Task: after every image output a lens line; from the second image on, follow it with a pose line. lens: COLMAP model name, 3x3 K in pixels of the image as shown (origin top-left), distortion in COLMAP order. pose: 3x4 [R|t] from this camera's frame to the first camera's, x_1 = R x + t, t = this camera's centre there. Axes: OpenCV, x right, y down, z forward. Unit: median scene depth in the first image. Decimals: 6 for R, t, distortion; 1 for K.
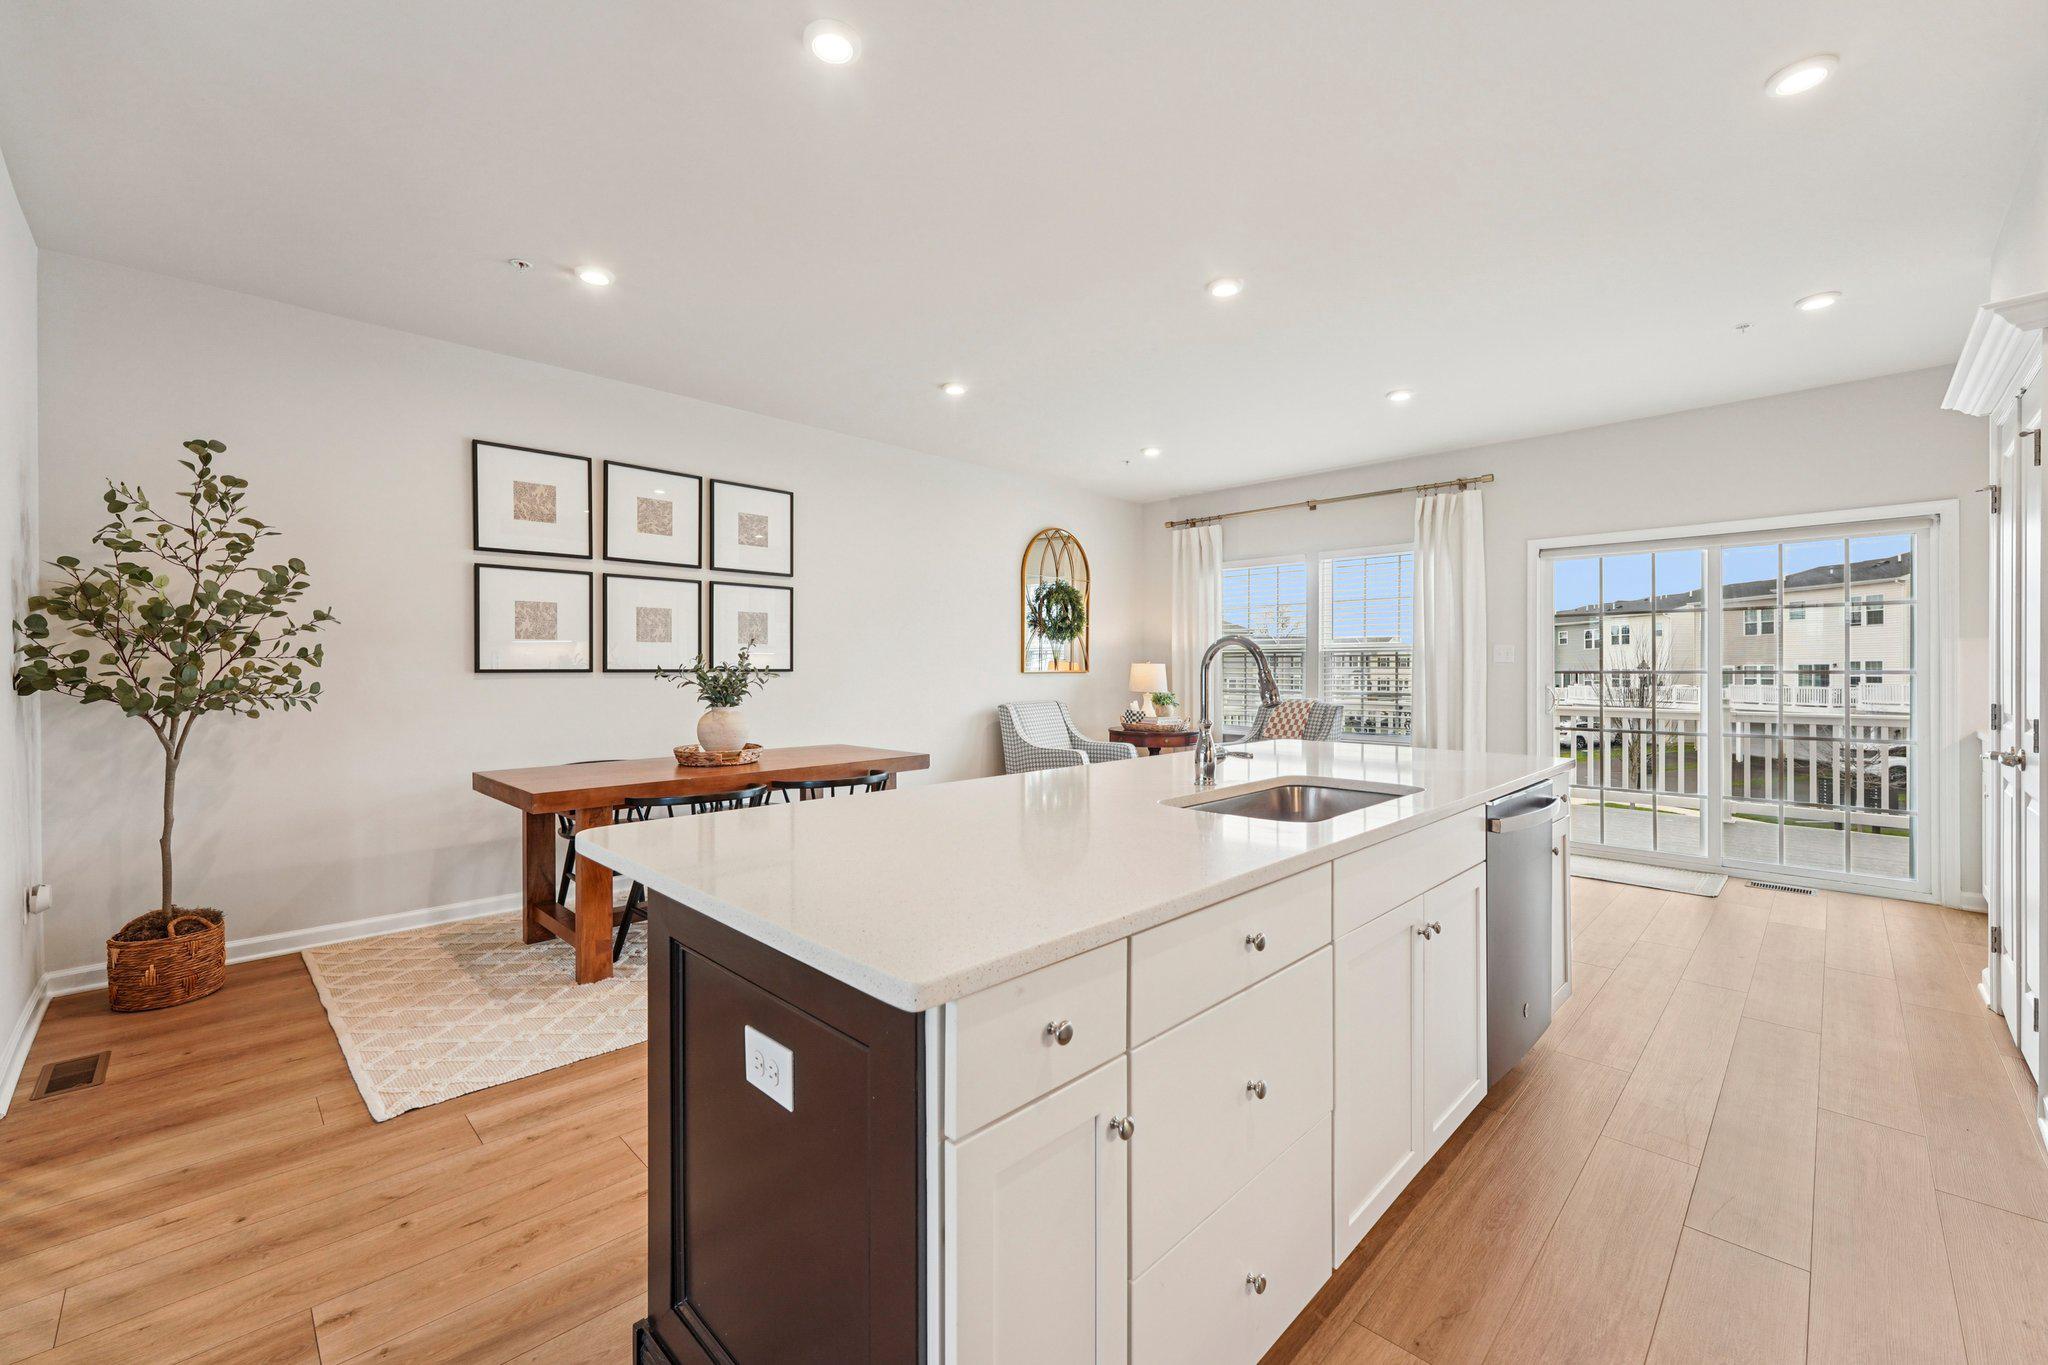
lens RADIAL K [[820.2, 0, 1019.8], [0, 820.2, 674.4], [0, 0, 1]] dist [0.005494, 0.000697]
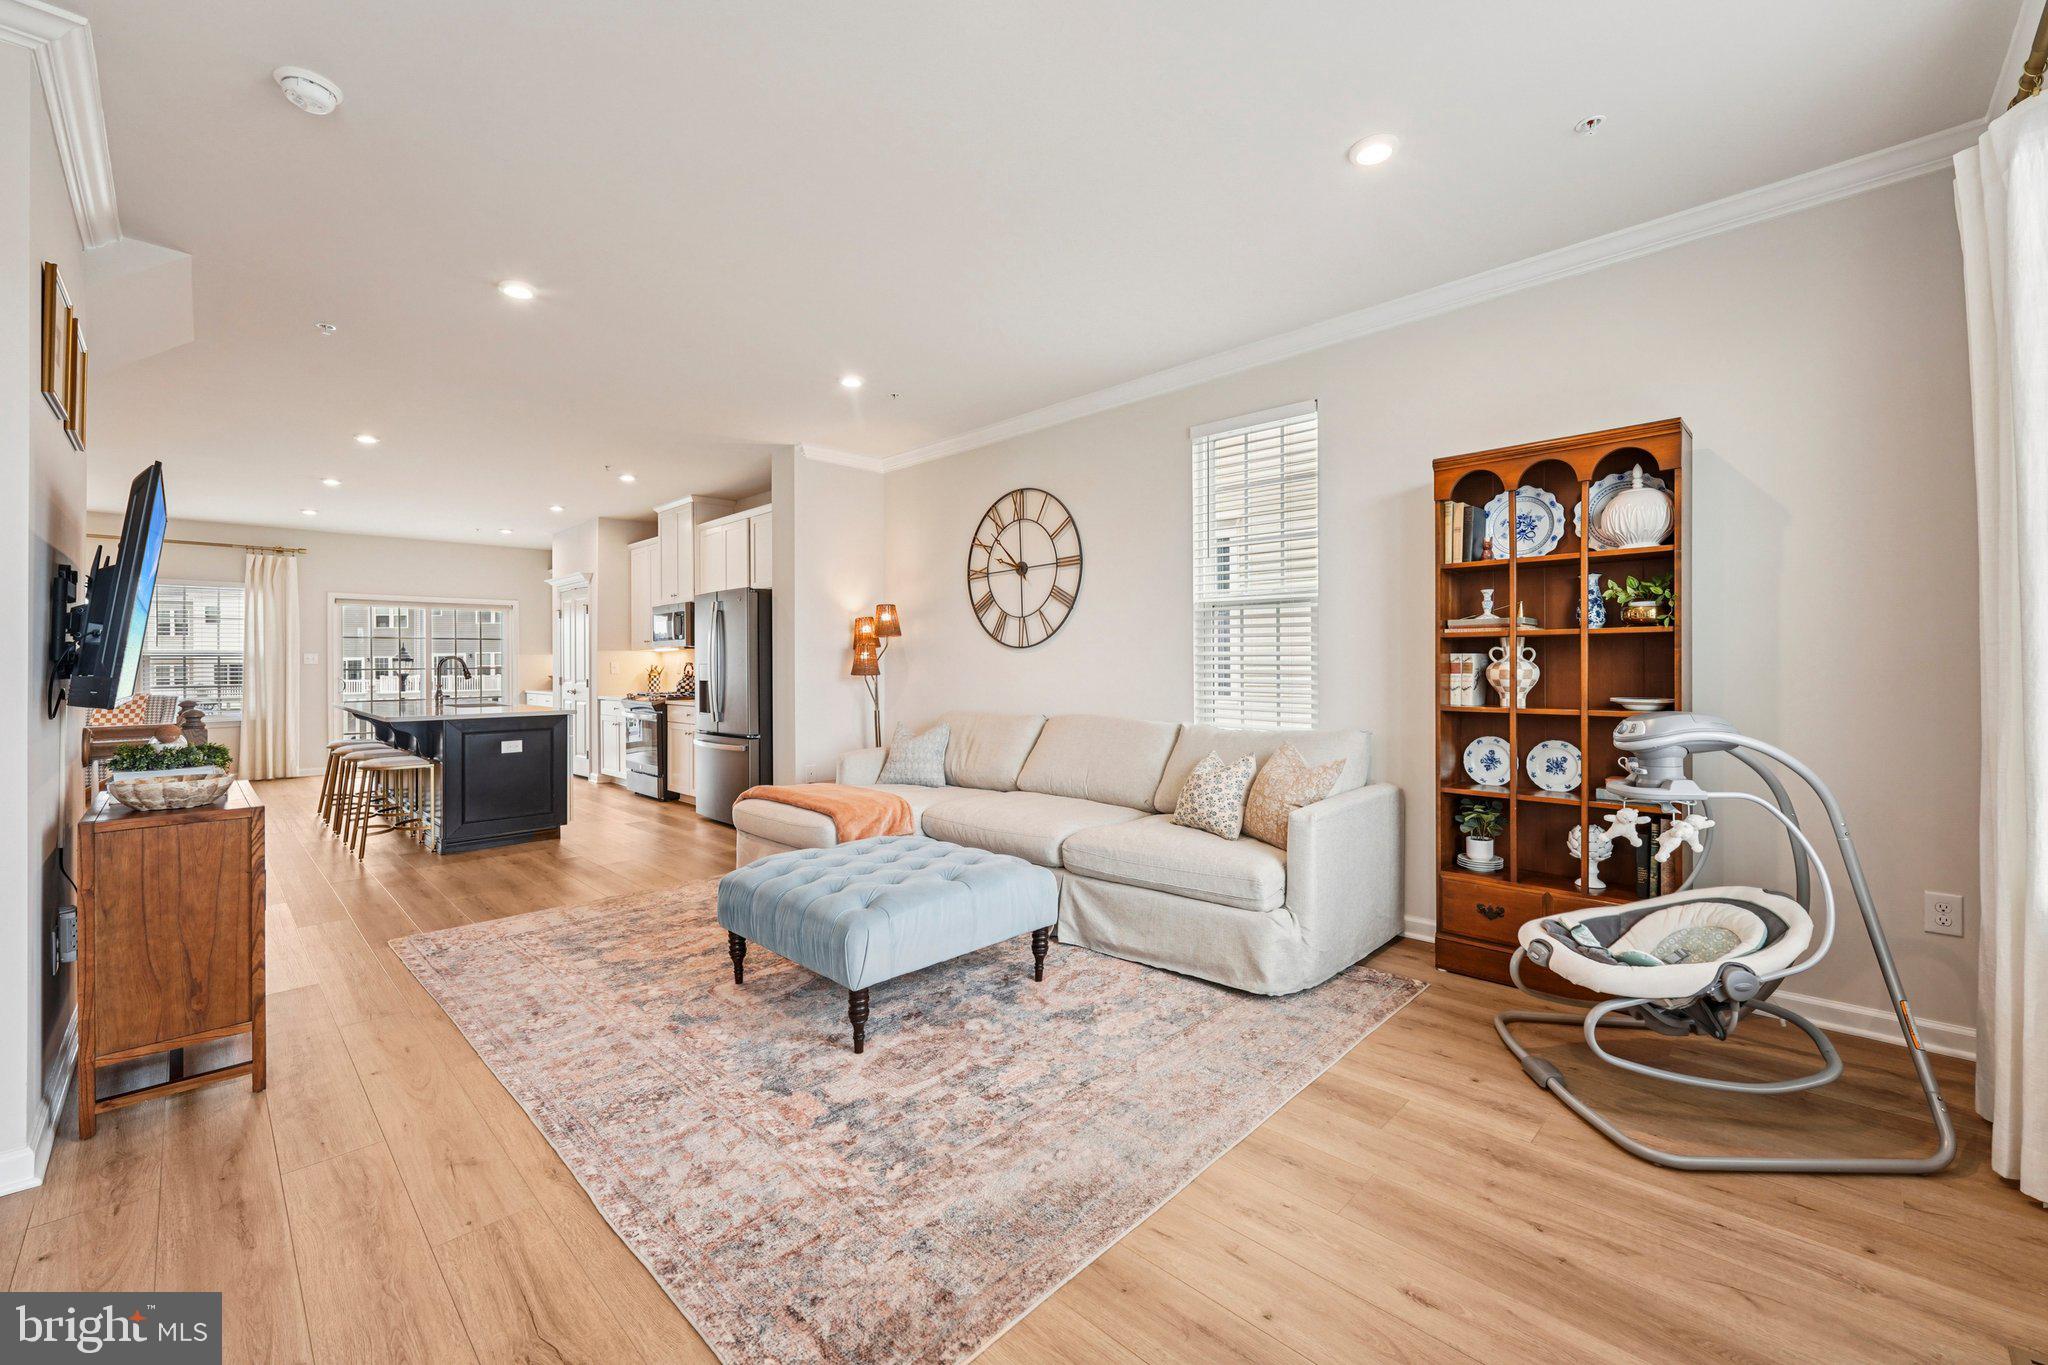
lens RADIAL K [[828.2, 0, 1019.5], [0, 828.2, 667.2], [0, 0, 1]] dist [0.006383, 0.000445]
pose [[-0.006385, -0.006178, 0.999961, -1.918869], [0.014961, 0.999868, 0.006273, 0.004548], [-0.999868, 0.015000, -0.006292, -0.723593]]
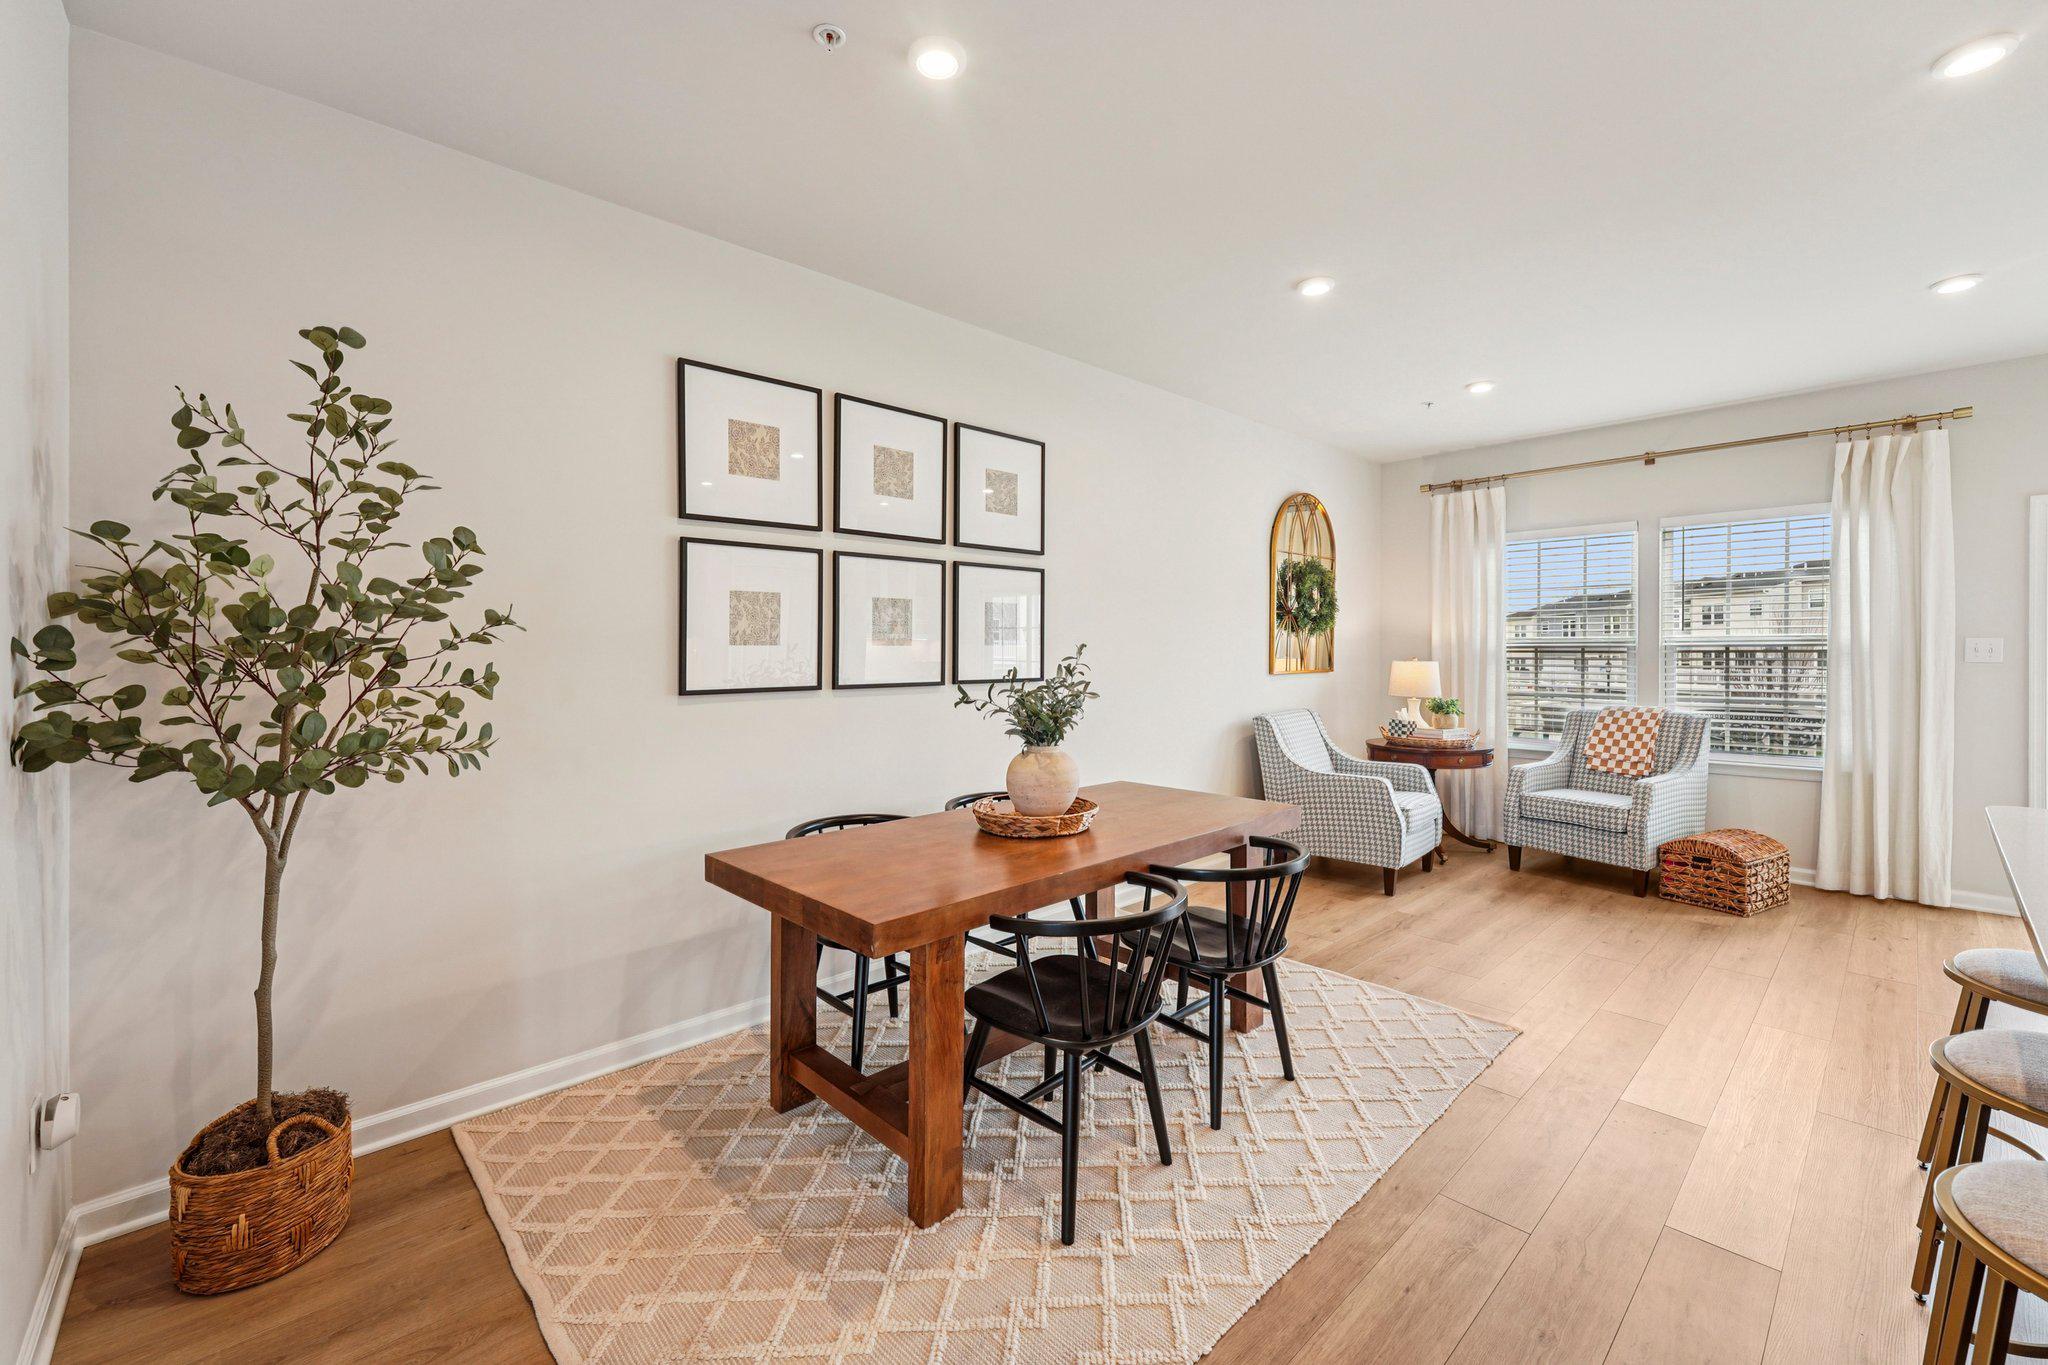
lens RADIAL K [[827.7, 0, 1018.3], [0, 827.7, 648.6], [0, 0, 1]] dist [0.002737, 0.000457]
pose [[0.999400, -0.005343, -0.034225, -0.443870], [0.004989, 0.999933, -0.010415, -0.040932], [0.034279, 0.010238, 0.999360, 0.394315]]
